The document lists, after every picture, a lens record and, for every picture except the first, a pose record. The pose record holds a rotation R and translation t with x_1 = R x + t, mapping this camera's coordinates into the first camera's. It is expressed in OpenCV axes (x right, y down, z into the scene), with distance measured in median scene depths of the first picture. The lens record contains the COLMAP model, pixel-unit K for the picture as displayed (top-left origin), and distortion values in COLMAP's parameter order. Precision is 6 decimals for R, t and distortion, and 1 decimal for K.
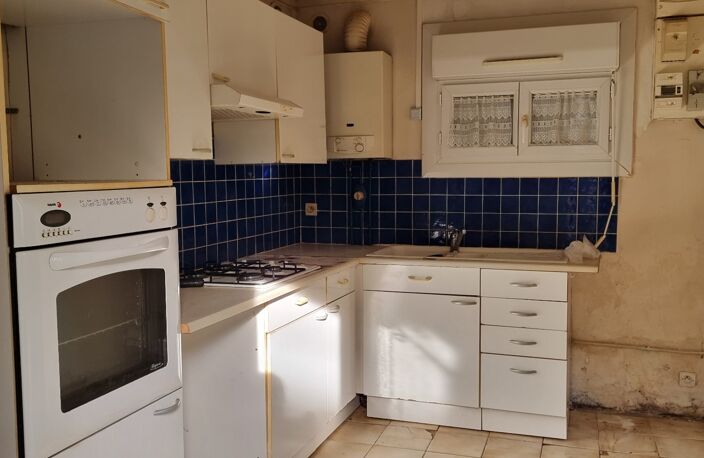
lens RADIAL K [[698.4, 0, 361.4], [0, 698.4, 232.0], [0, 0, 1]] dist [0.048675, -0.021441]
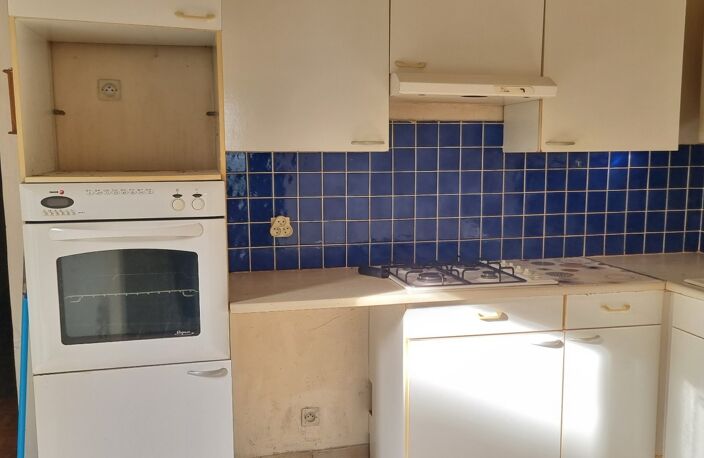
lens RADIAL K [[698.4, 0, 361.4], [0, 698.4, 232.0], [0, 0, 1]] dist [0.048675, -0.021441]
pose [[0.530765, 0.114667, -0.839726, 0.598160], [-0.077224, 0.993227, 0.086817, -0.073201], [0.843993, 0.018768, 0.536025, 0.445478]]
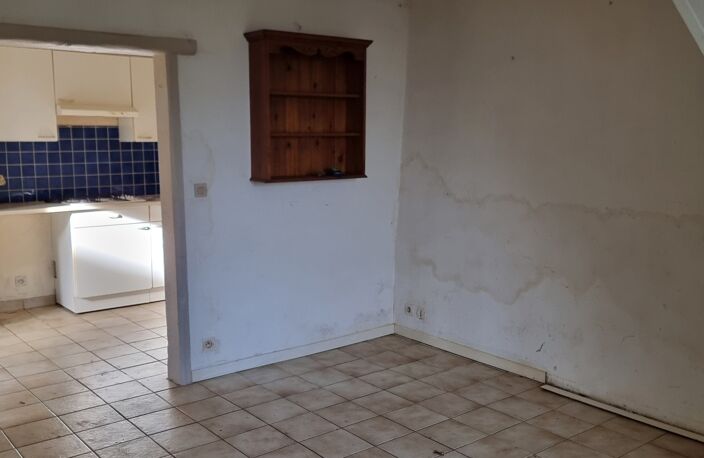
lens RADIAL K [[698.4, 0, 361.4], [0, 698.4, 232.0], [0, 0, 1]] dist [0.048675, -0.021441]
pose [[0.852214, 0.080317, -0.516992, 1.647043], [-0.052512, 0.996288, 0.068216, -0.024924], [0.520551, -0.030986, 0.853268, -0.318432]]
